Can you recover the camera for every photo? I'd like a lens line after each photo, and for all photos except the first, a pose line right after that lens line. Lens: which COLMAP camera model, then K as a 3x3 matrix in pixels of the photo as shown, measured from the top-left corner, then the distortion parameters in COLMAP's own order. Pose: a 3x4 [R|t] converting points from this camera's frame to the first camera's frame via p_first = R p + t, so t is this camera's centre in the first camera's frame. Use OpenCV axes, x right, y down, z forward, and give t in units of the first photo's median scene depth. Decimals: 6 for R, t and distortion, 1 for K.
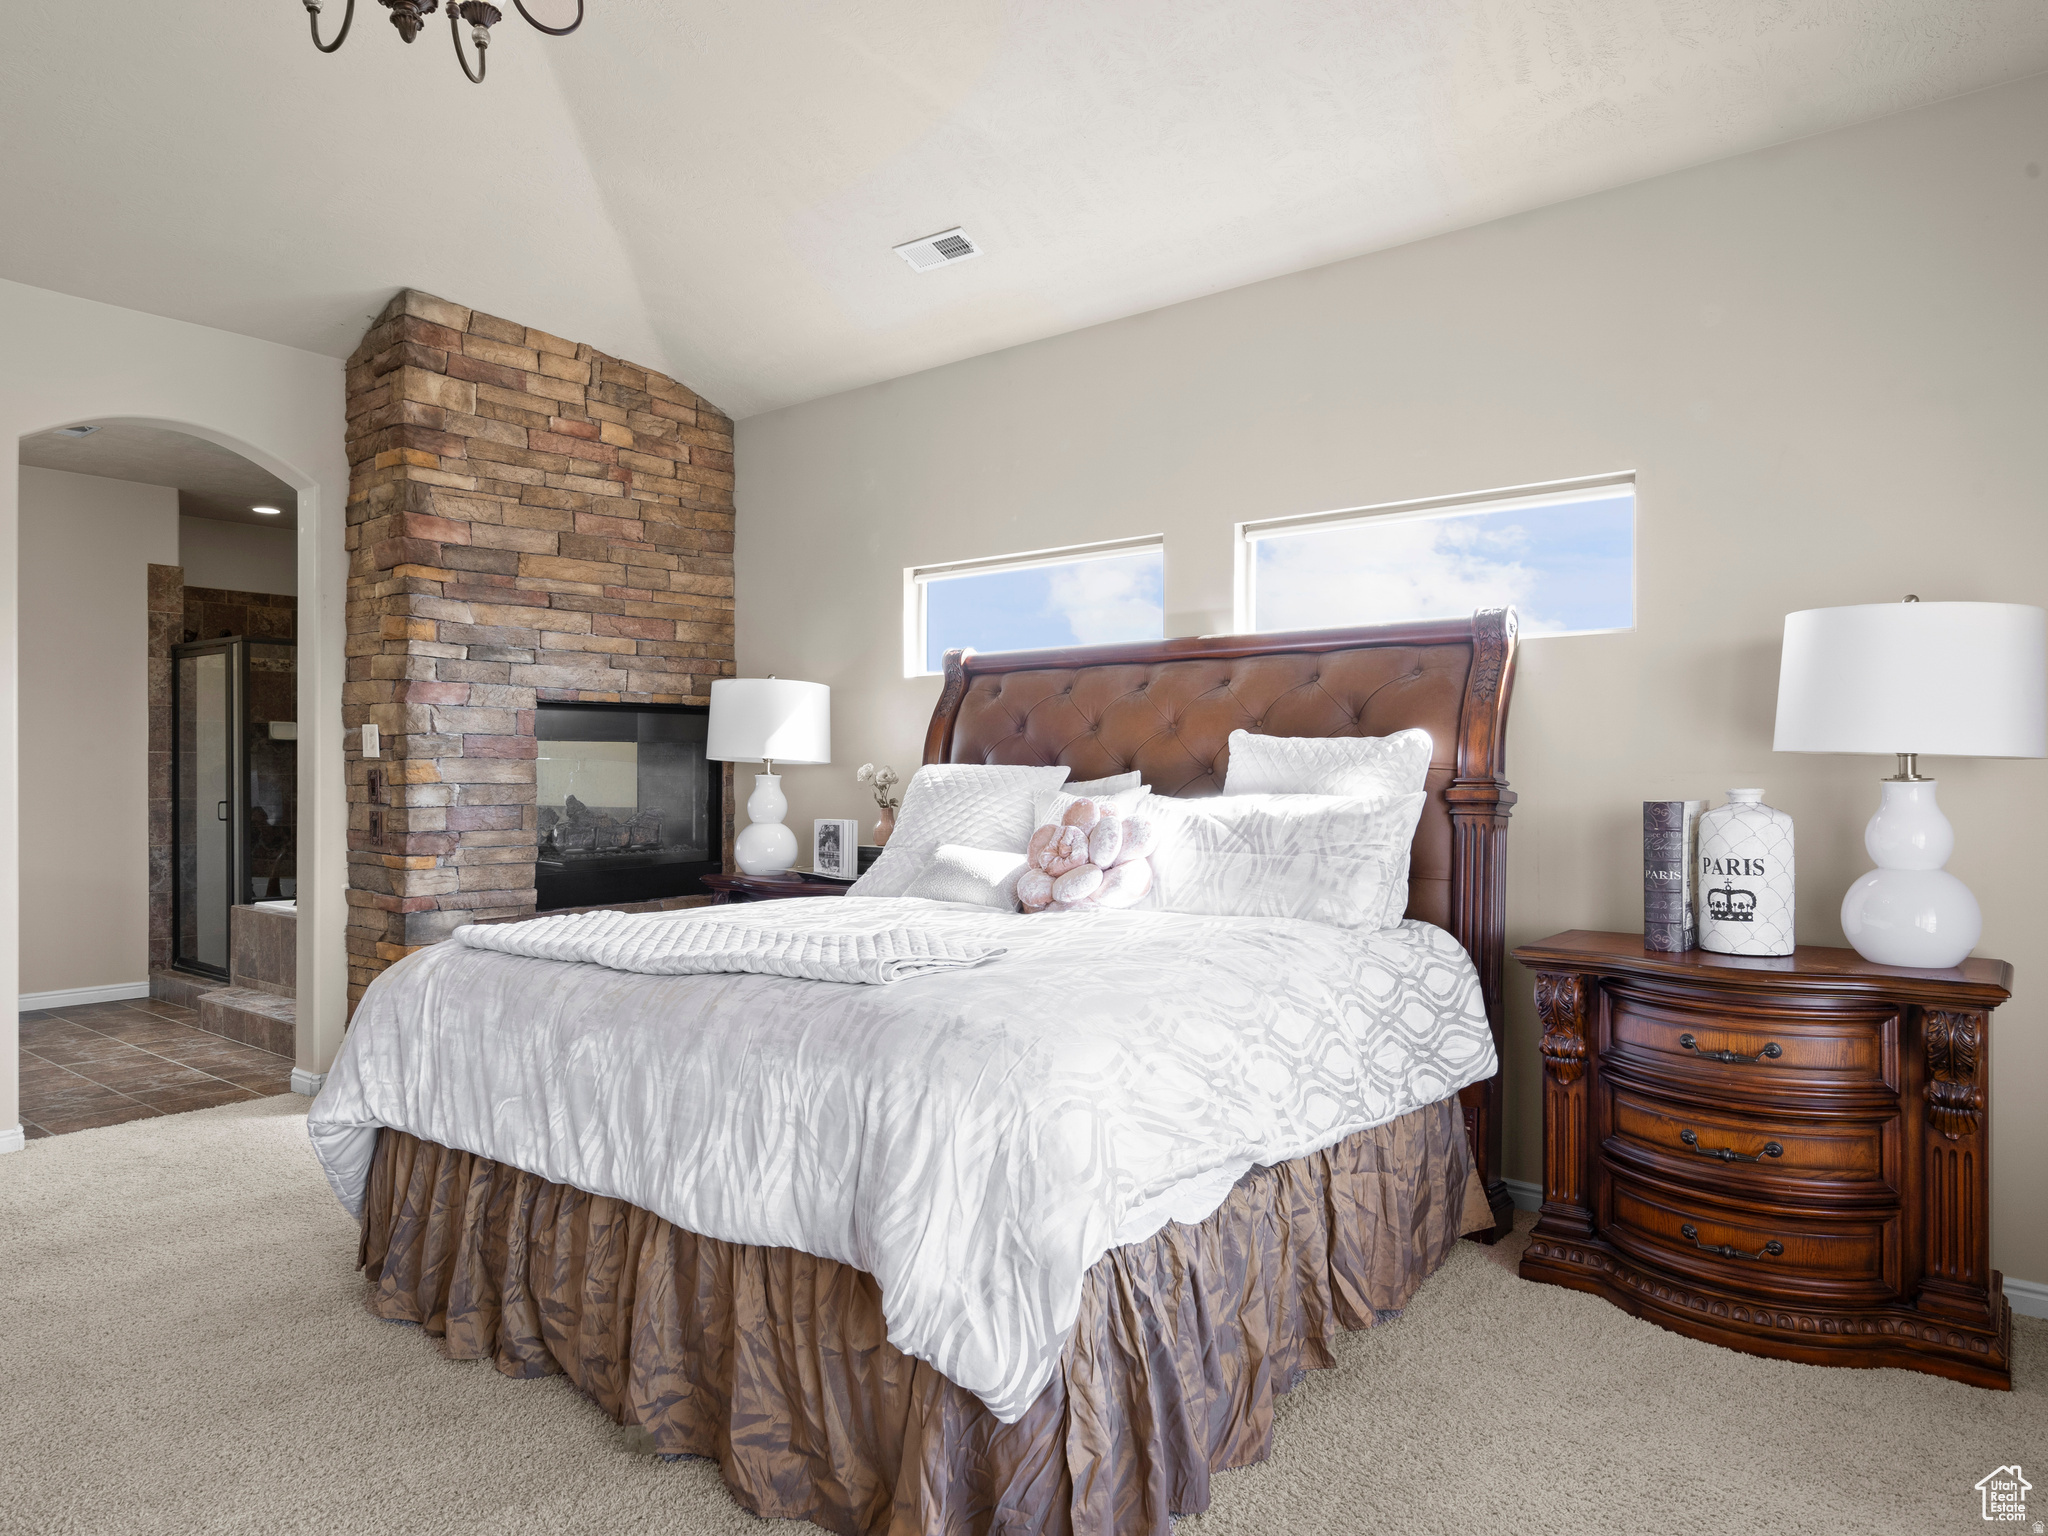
lens RADIAL K [[1303.1, 0, 1024.0], [0, 1303.1, 768.5], [0, 0, 1]] dist [0.002312, 0.005649]
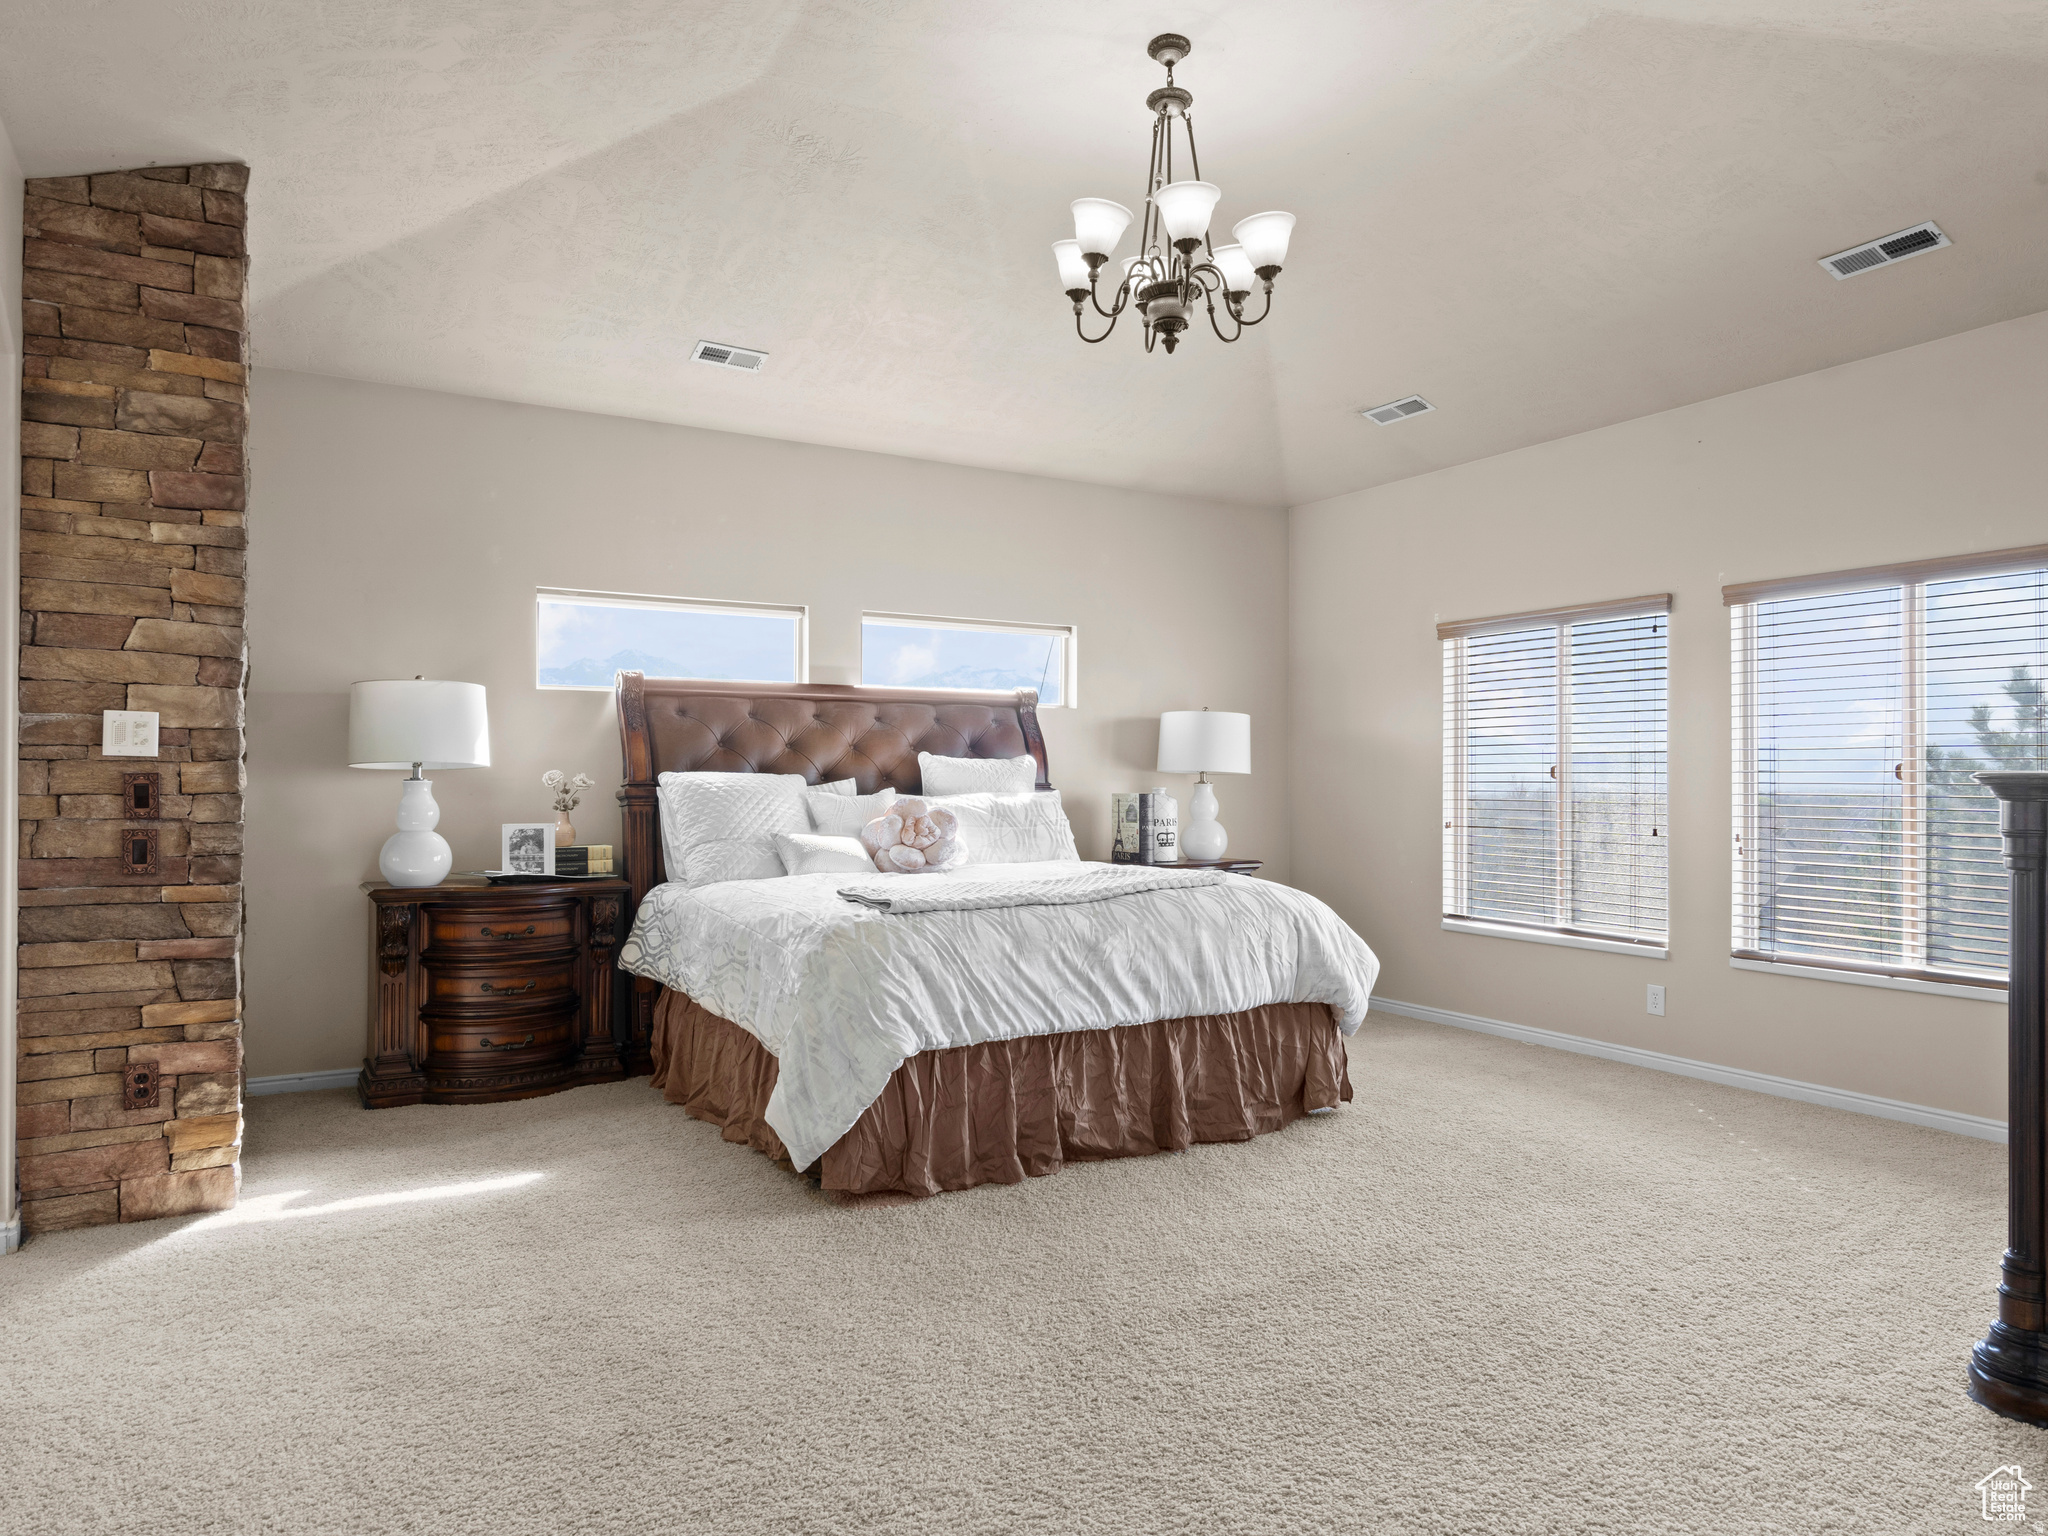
lens RADIAL K [[1303.1, 0, 1027.6], [0, 1303.1, 770.5], [0, 0, 1]] dist [0.002312, 0.005649]
pose [[0.351636, 0.009264, 0.936091, -1.136688], [-0.004671, 0.999956, -0.008141, 0.003552], [-0.936125, -0.001510, 0.351663, 0.305284]]
